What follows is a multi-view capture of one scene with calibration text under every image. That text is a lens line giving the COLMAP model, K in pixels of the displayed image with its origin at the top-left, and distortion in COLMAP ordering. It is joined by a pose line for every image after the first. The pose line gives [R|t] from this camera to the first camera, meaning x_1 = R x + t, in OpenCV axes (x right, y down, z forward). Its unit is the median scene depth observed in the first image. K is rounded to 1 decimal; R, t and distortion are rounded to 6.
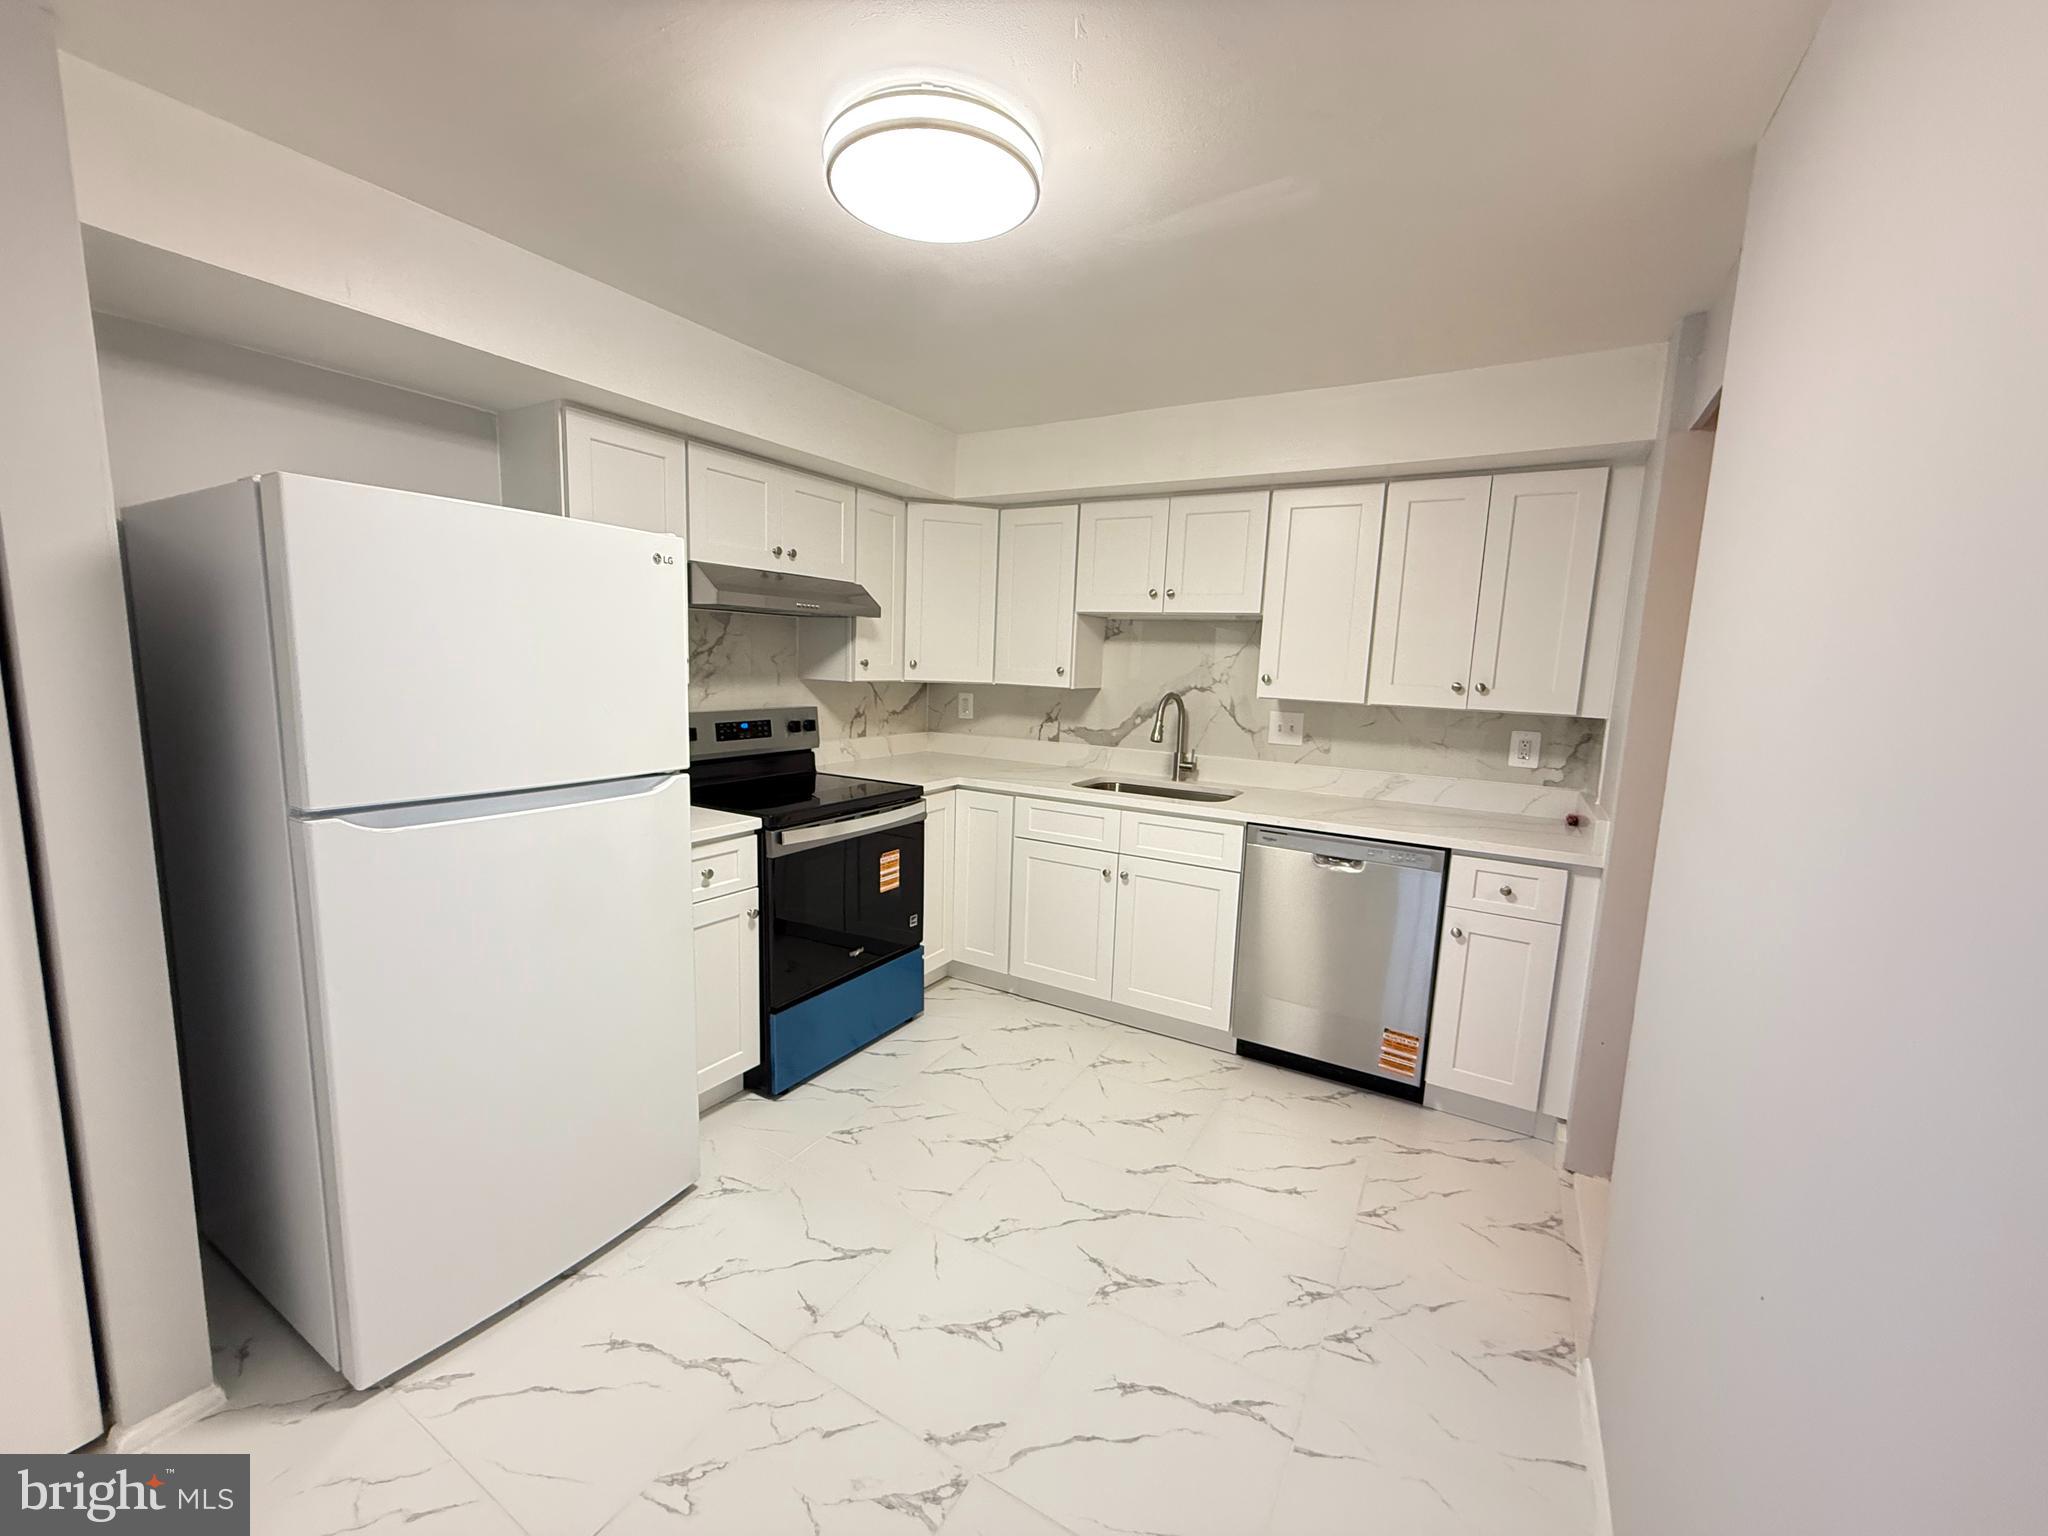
lens RADIAL K [[814.0, 0, 1019.8], [0, 814.0, 771.6], [0, 0, 1]] dist [-0.004248, 0.000079]
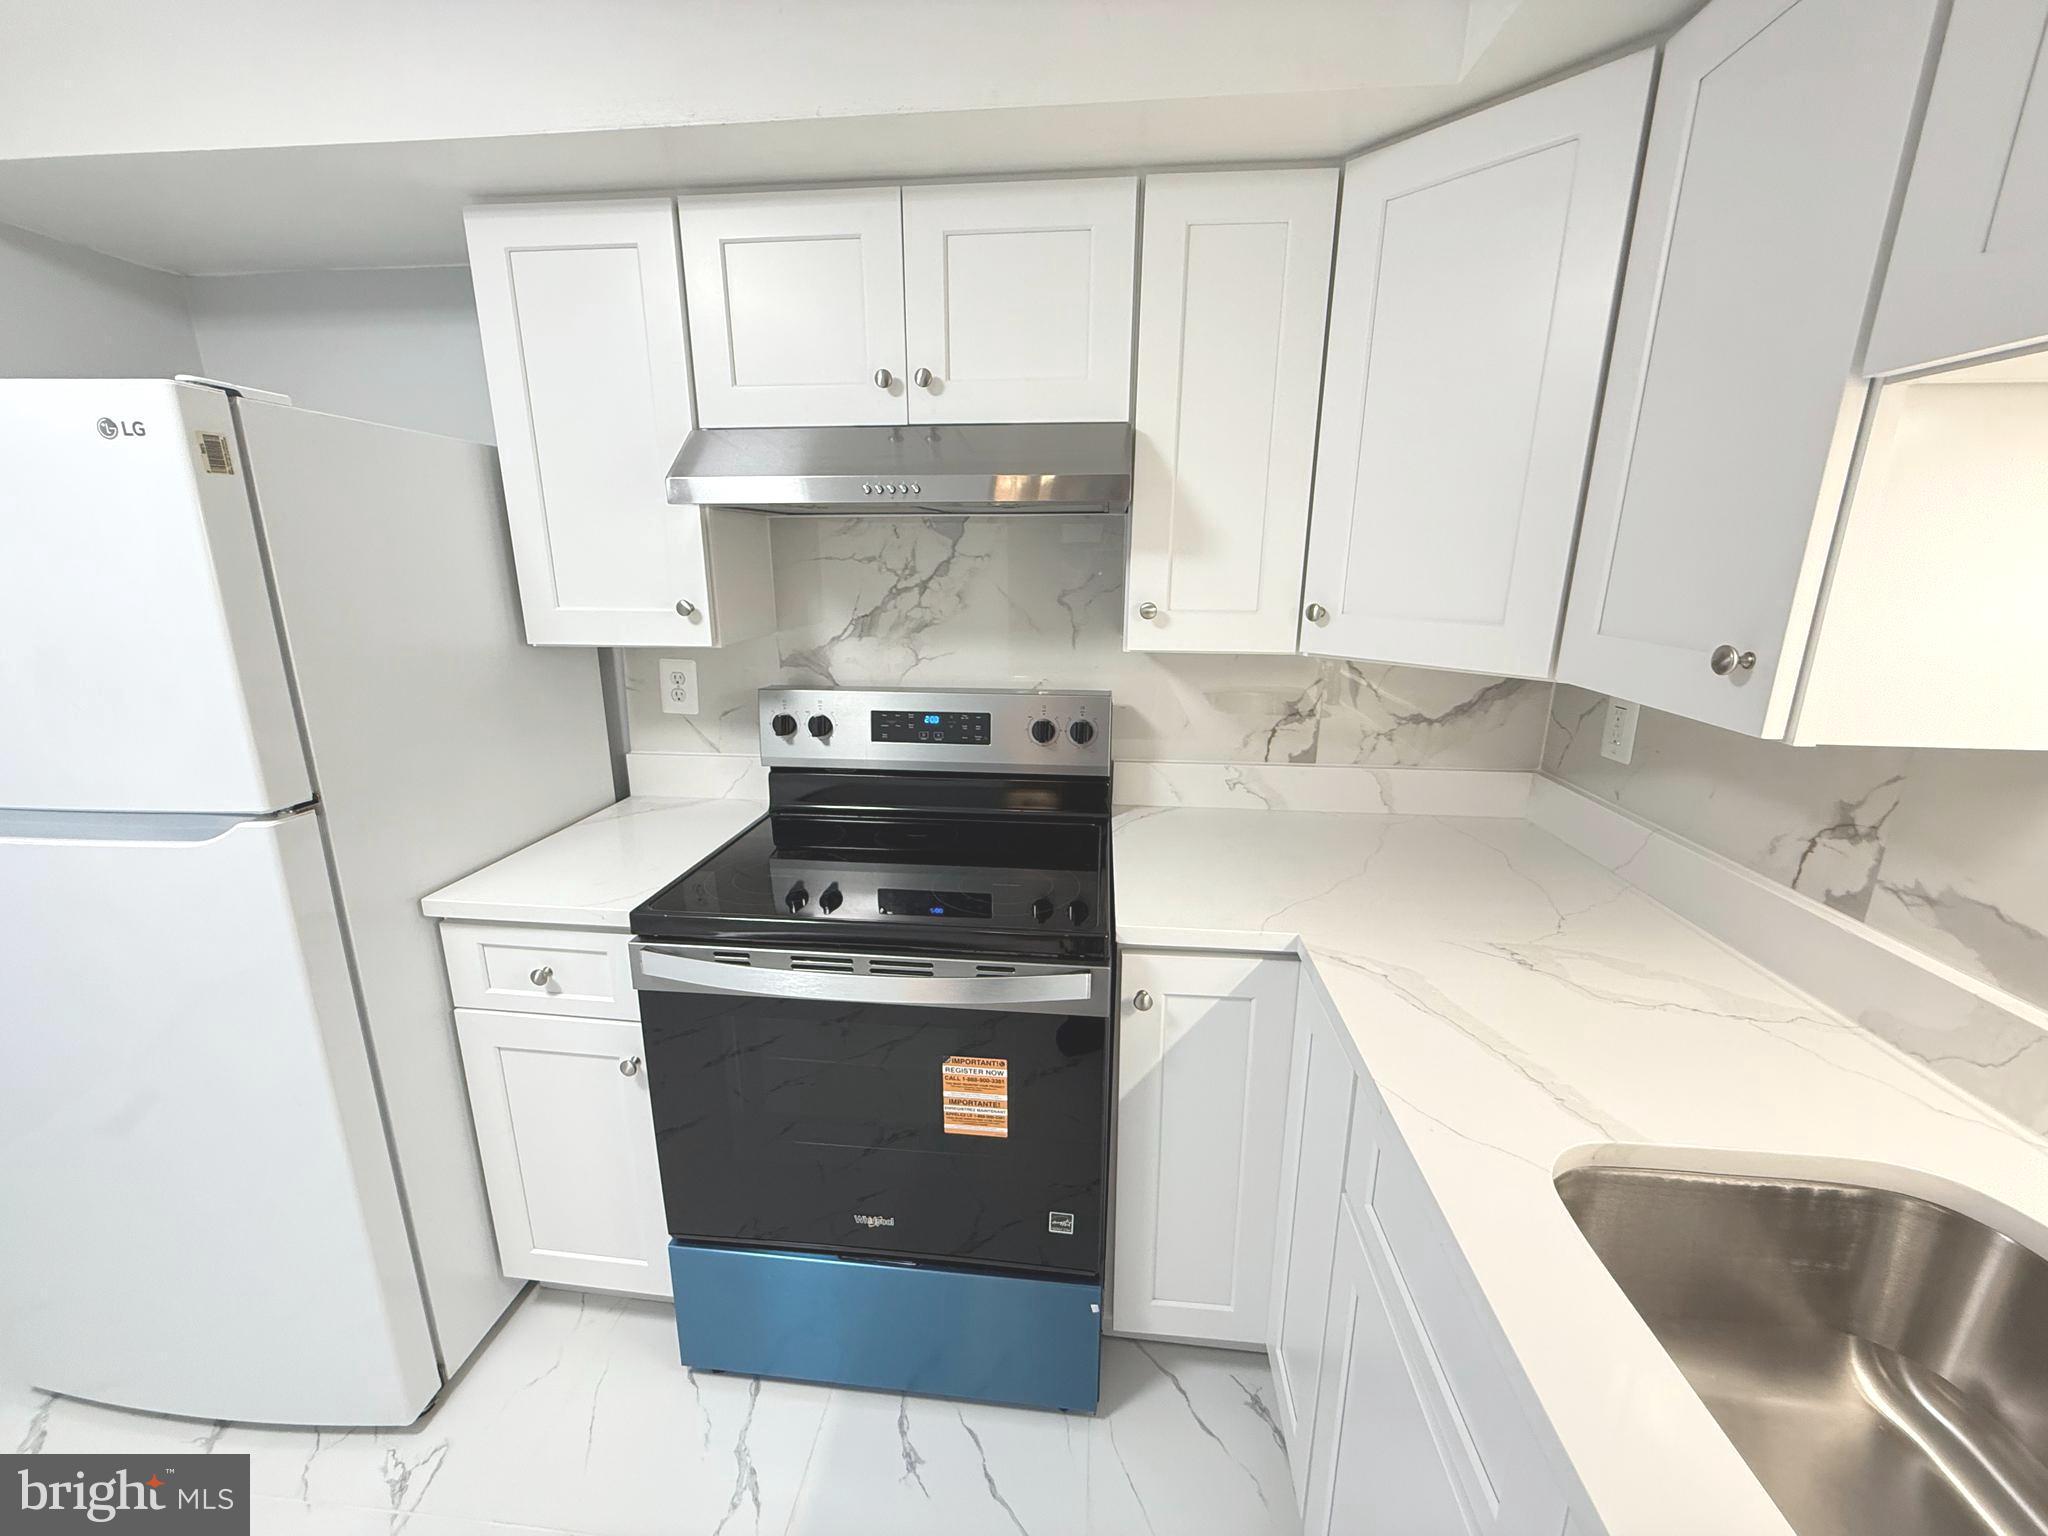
lens RADIAL K [[814.0, 0, 1020.4], [0, 814.0, 771.4], [0, 0, 1]] dist [-0.004248, 0.000079]
pose [[0.420497, 0.197655, -0.885503, 0.198504], [-0.115383, 0.979707, 0.163890, -0.121113], [0.899927, 0.033257, 0.434770, 0.808233]]
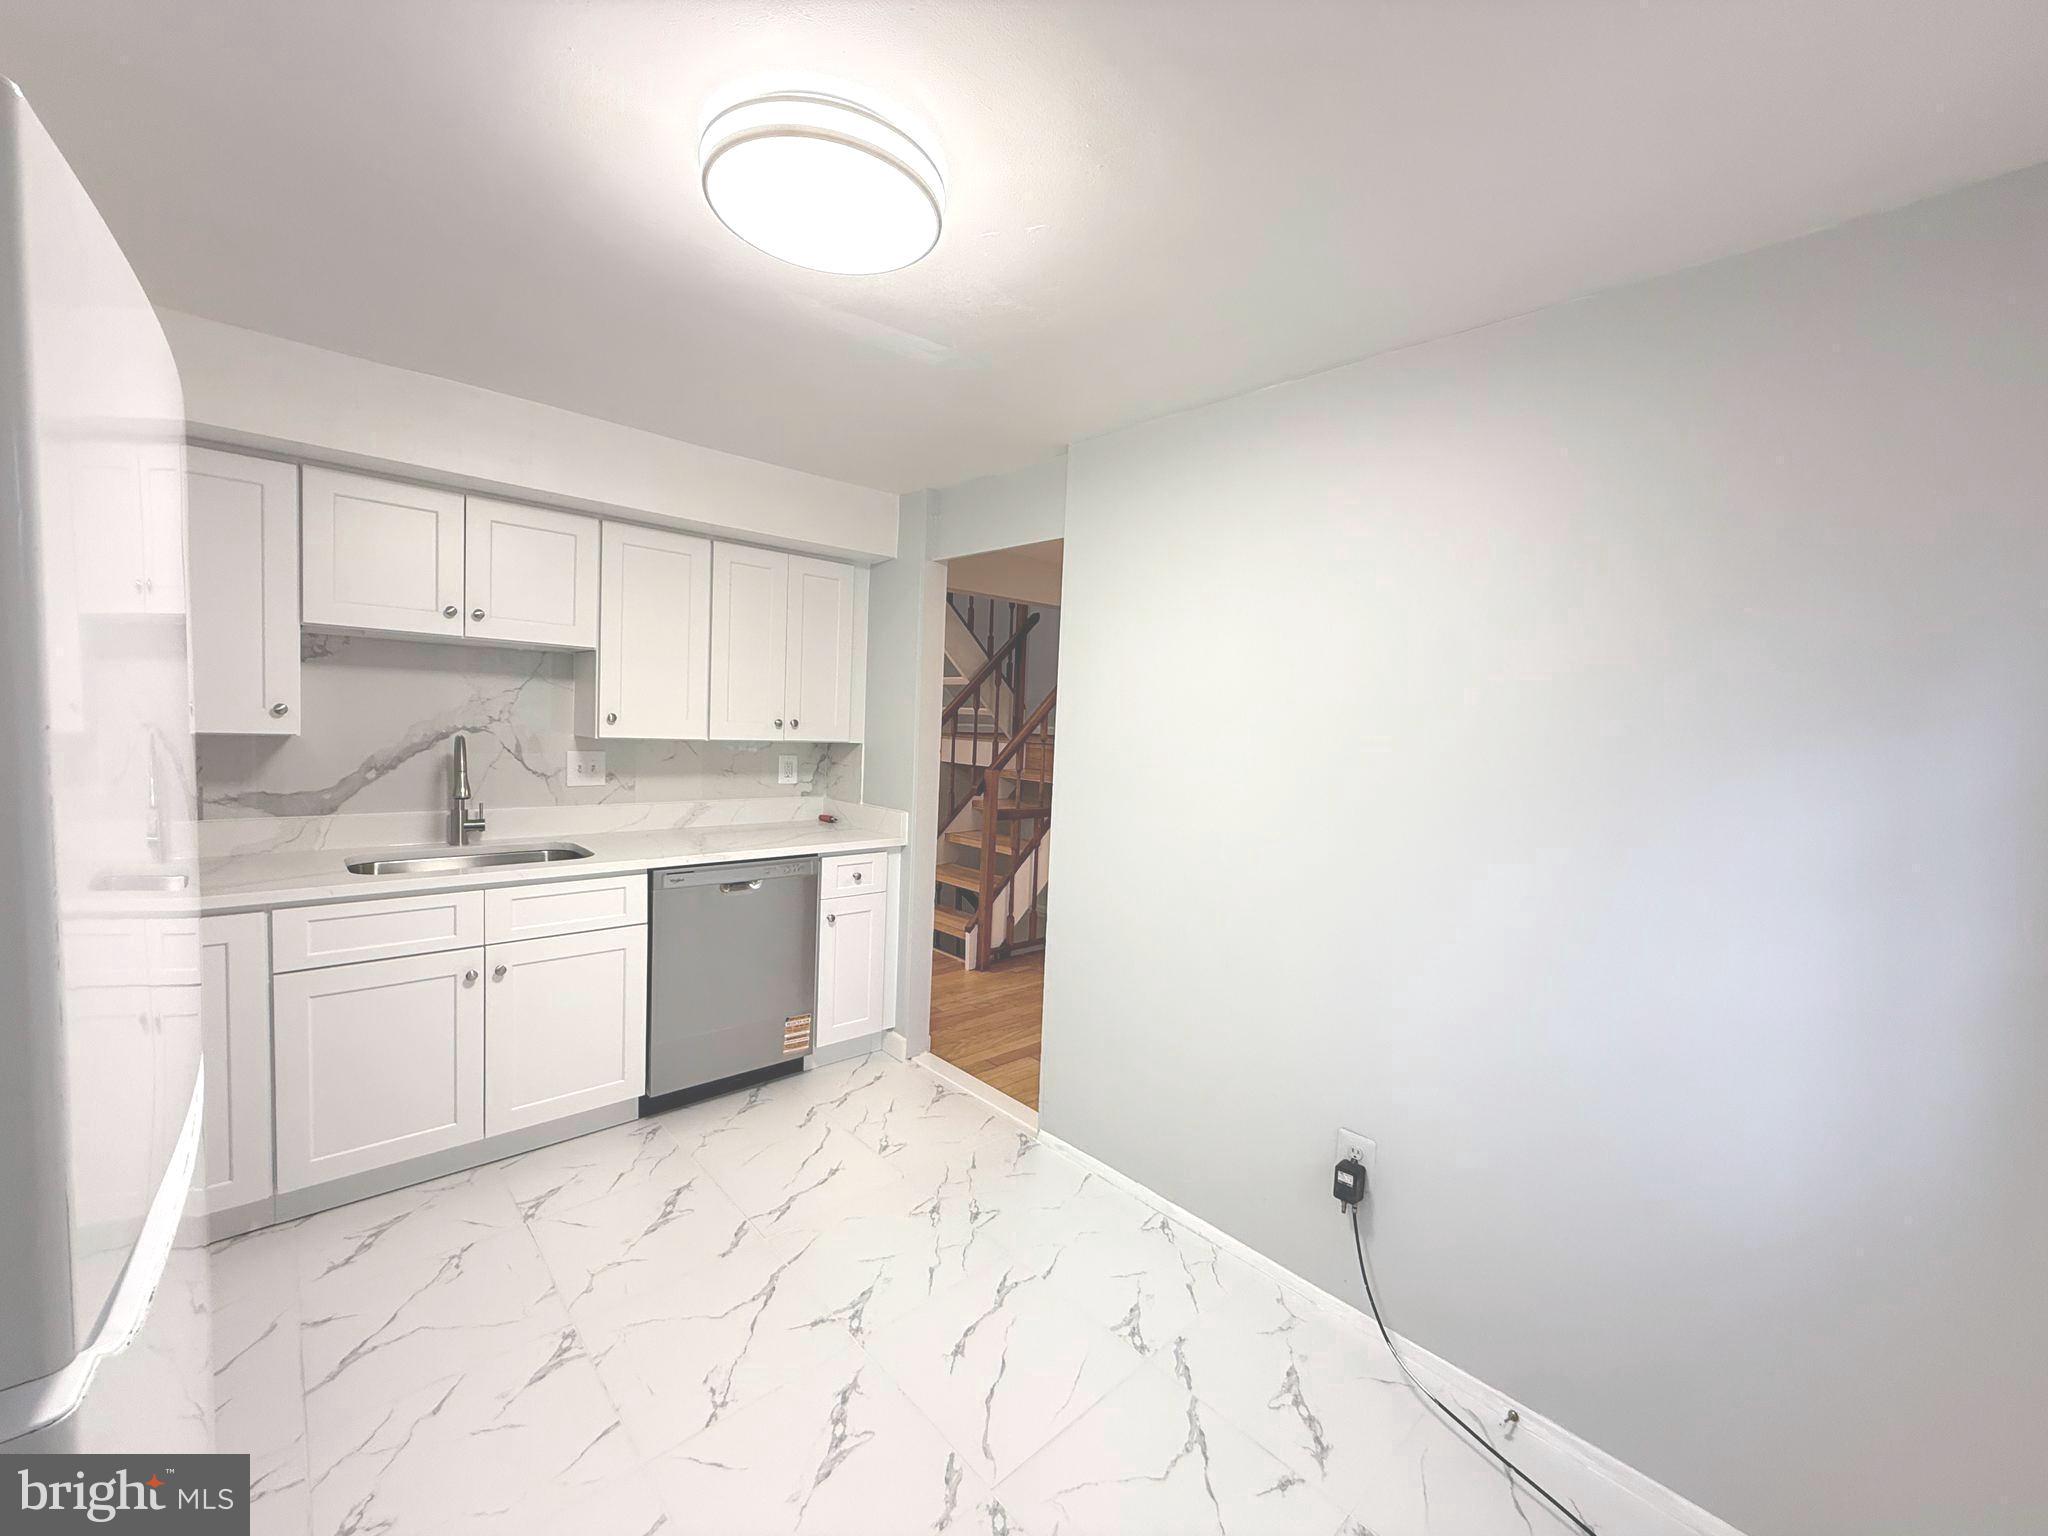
lens RADIAL K [[814.0, 0, 1018.6], [0, 814.0, 765.3], [0, 0, 1]] dist [-0.004248, 0.000079]
pose [[0.284712, -0.075817, 0.955610, -0.463145], [0.102410, 0.993568, 0.048317, -0.055622], [-0.953127, 0.084108, 0.290645, 0.275196]]
